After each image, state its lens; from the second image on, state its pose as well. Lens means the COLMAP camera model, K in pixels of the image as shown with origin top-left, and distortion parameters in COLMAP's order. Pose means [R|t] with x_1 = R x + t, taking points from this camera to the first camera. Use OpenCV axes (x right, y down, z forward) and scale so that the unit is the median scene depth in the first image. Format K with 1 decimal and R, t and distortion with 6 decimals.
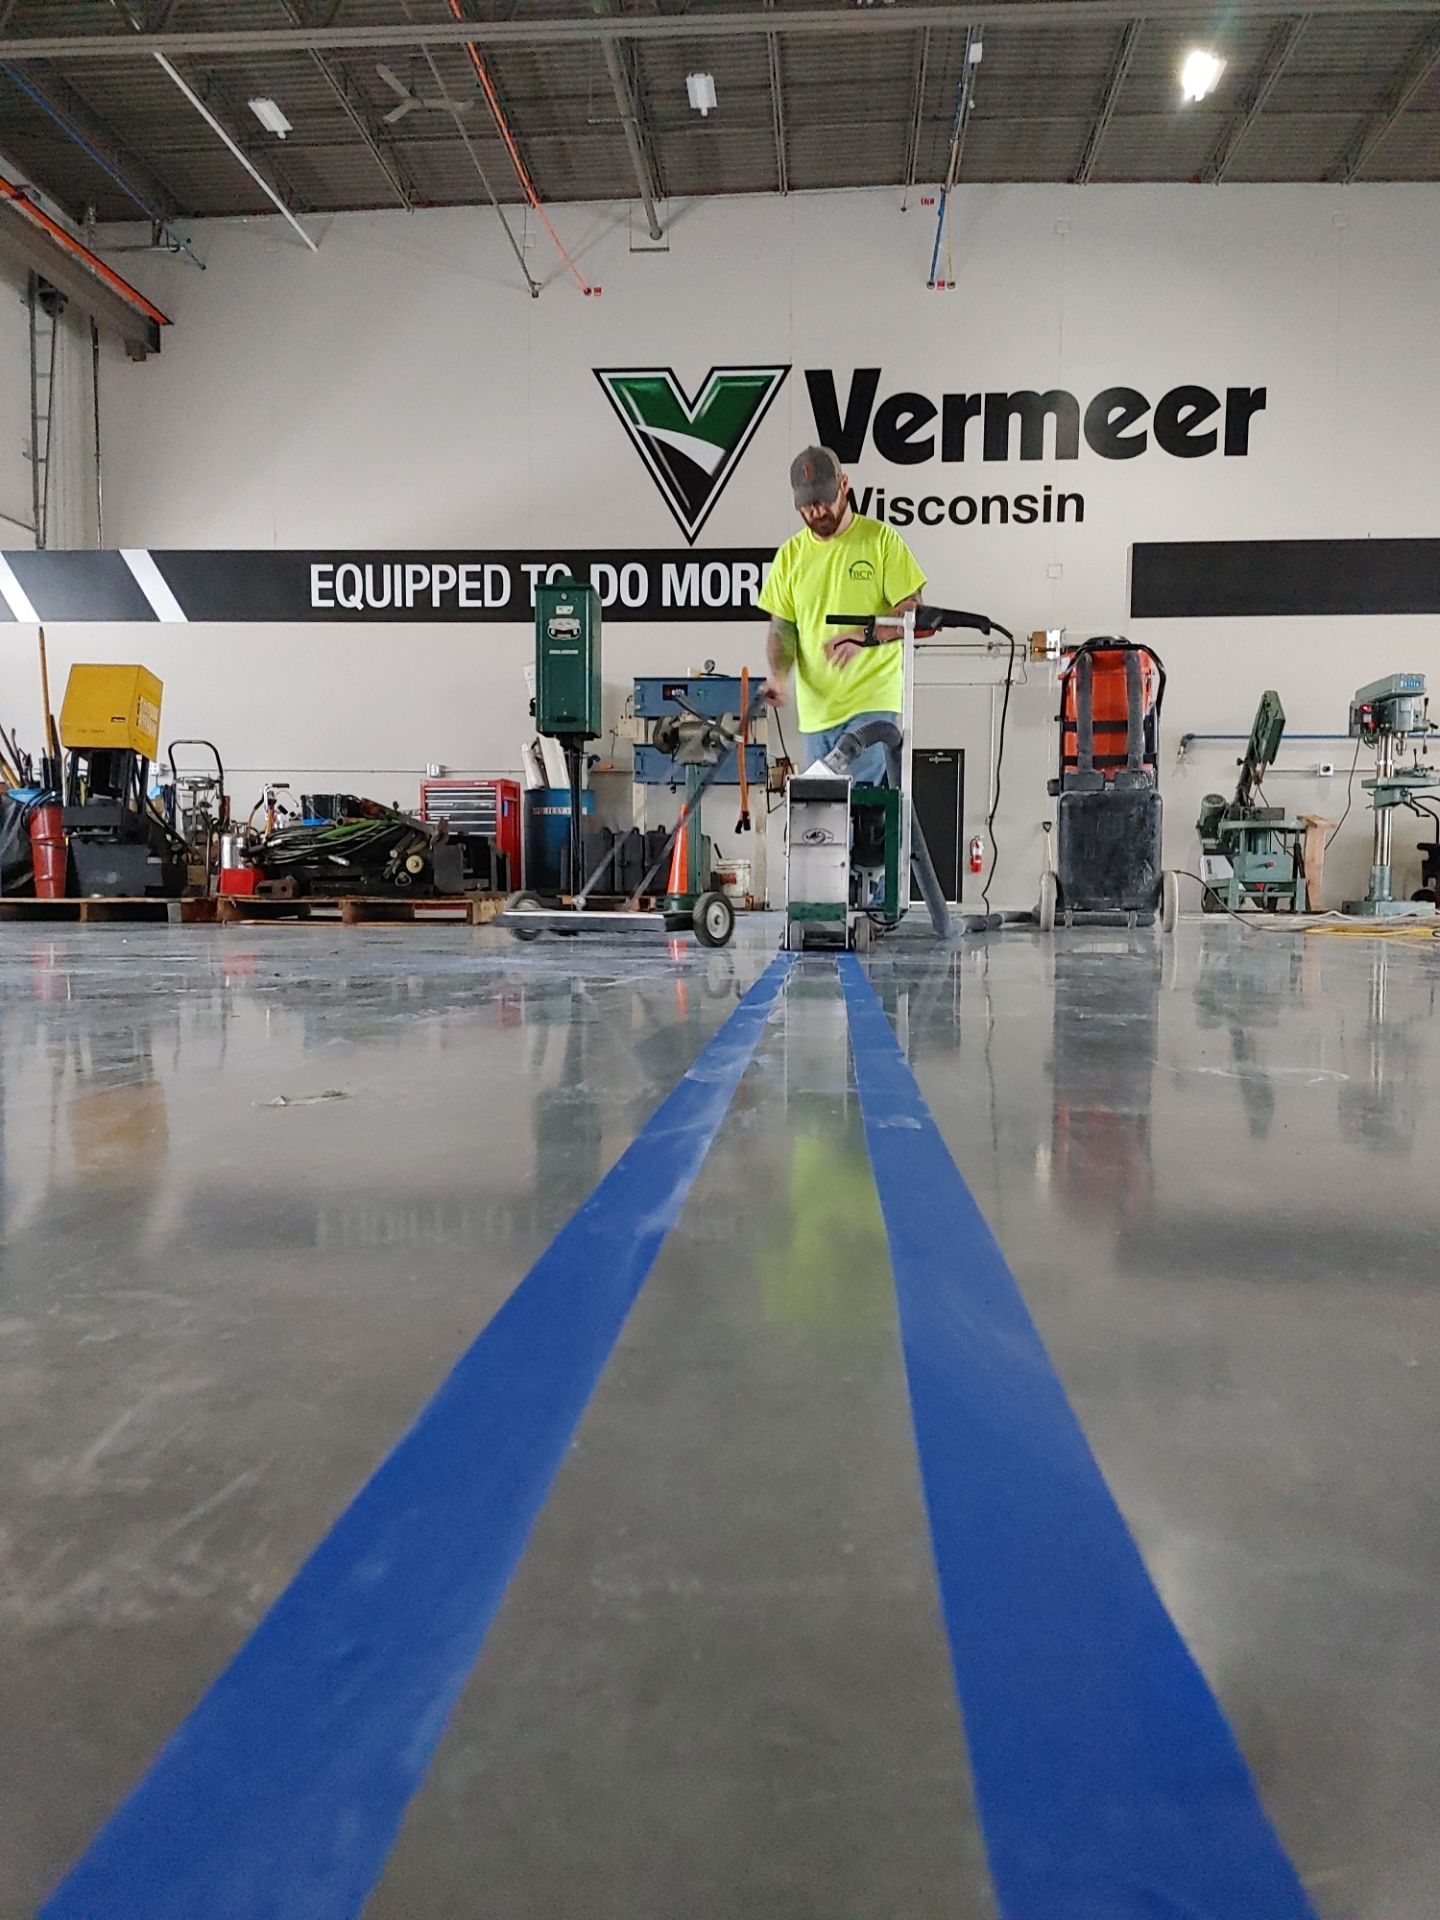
lens RADIAL K [[1349.1, 0, 720.0], [0, 1349.1, 960.0], [0, 0, 1]] dist [-0.006100, -0.003881]
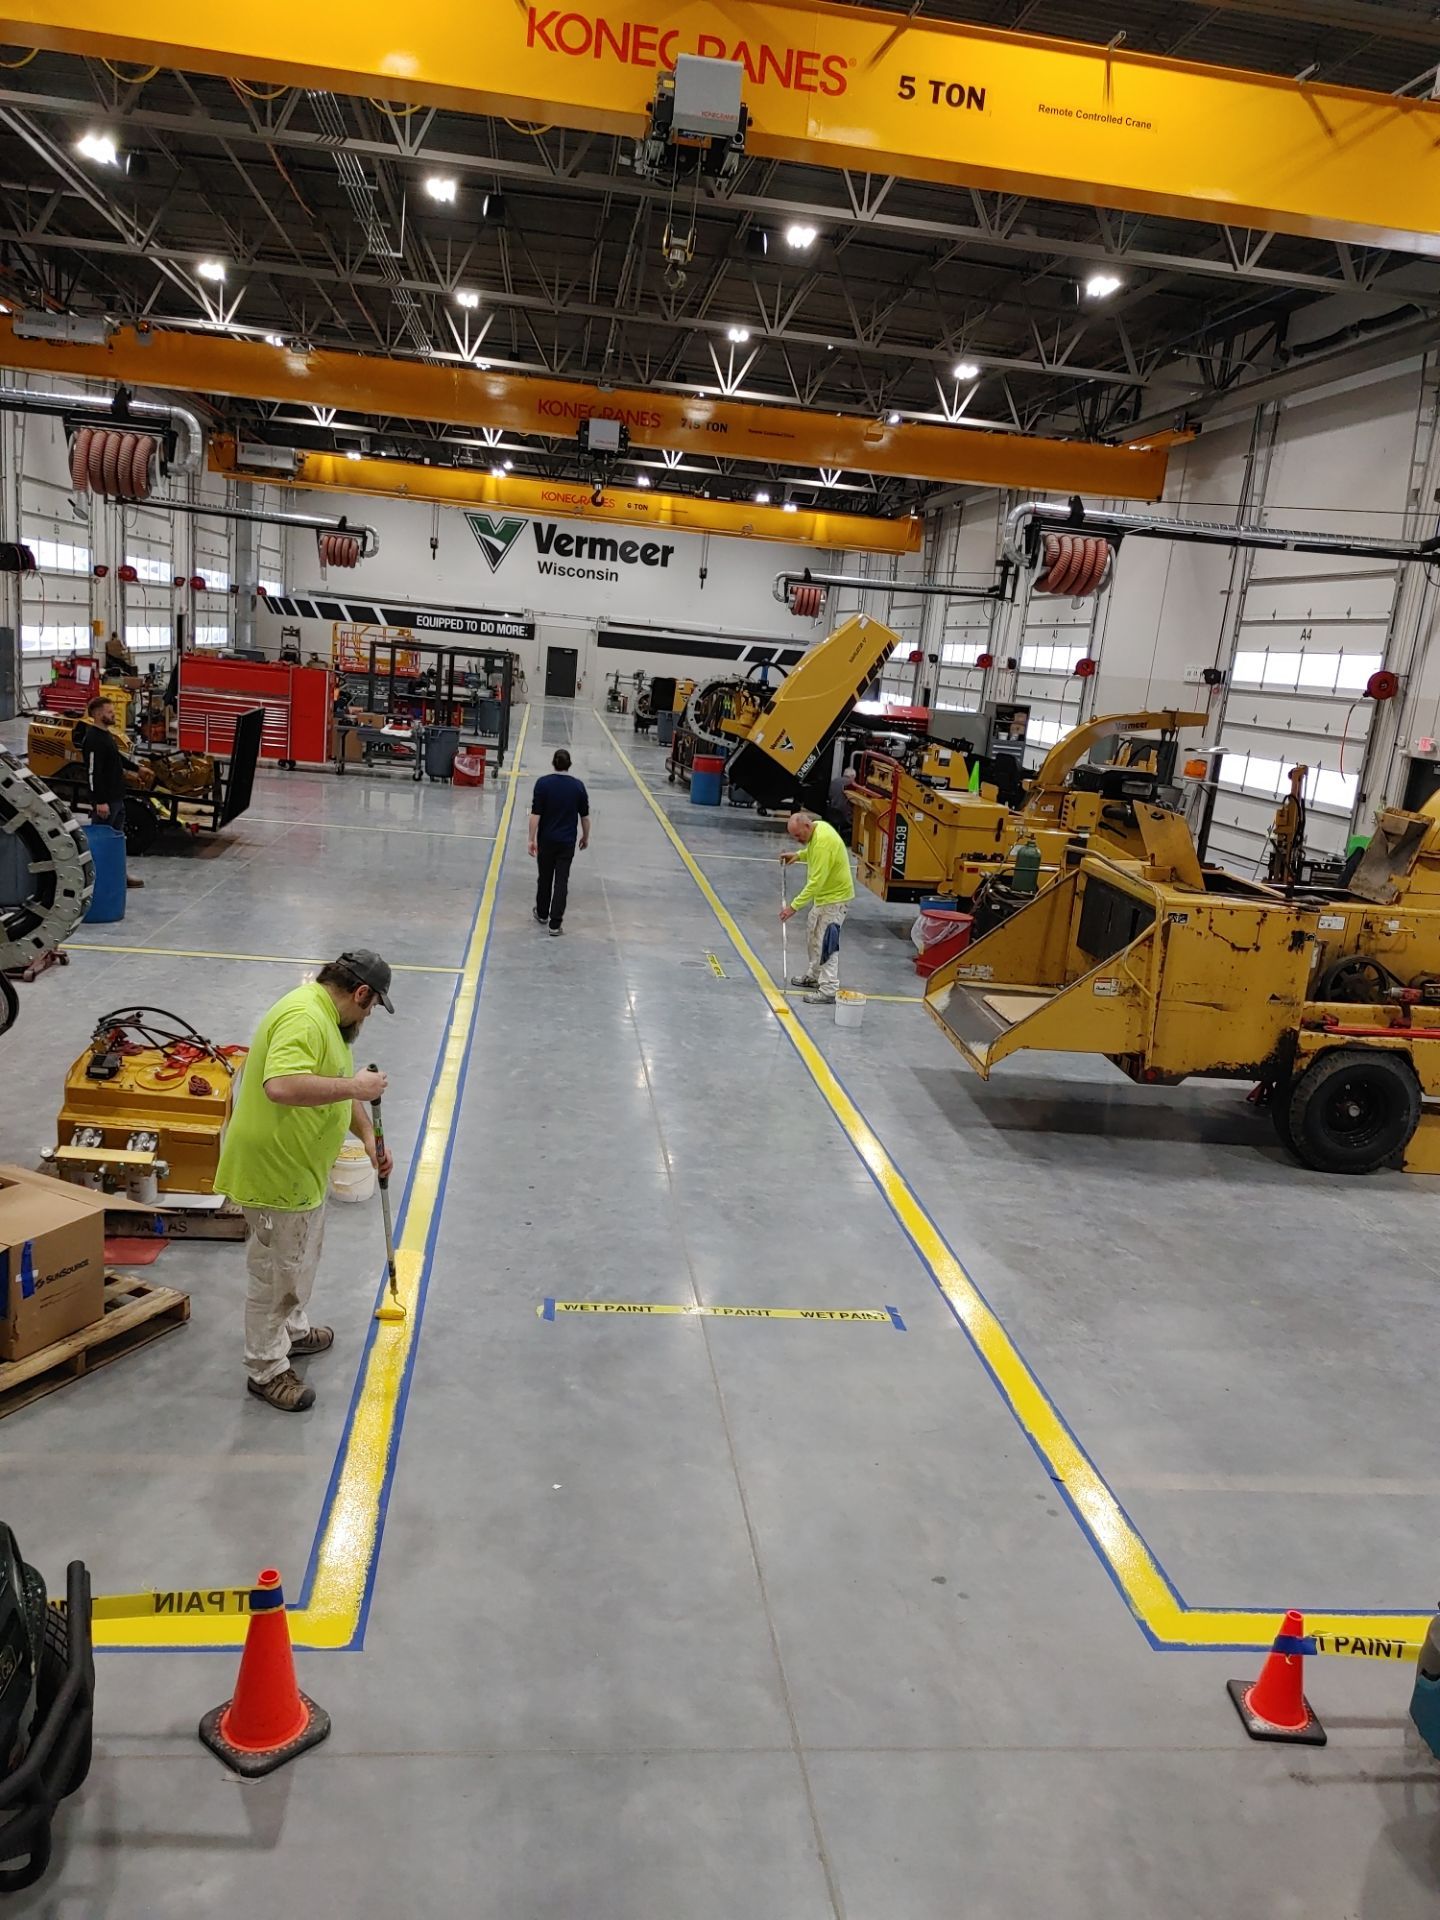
lens RADIAL K [[1501.5, 0, 735.8], [0, 1501.5, 967.9], [0, 0, 1]] dist [0.094961, -0.125099]
pose [[0.976770, 0.042111, 0.210112, -0.174766], [-0.077313, 0.983715, 0.162258, -0.023704], [-0.199857, -0.174733, 0.964119, -2.706686]]
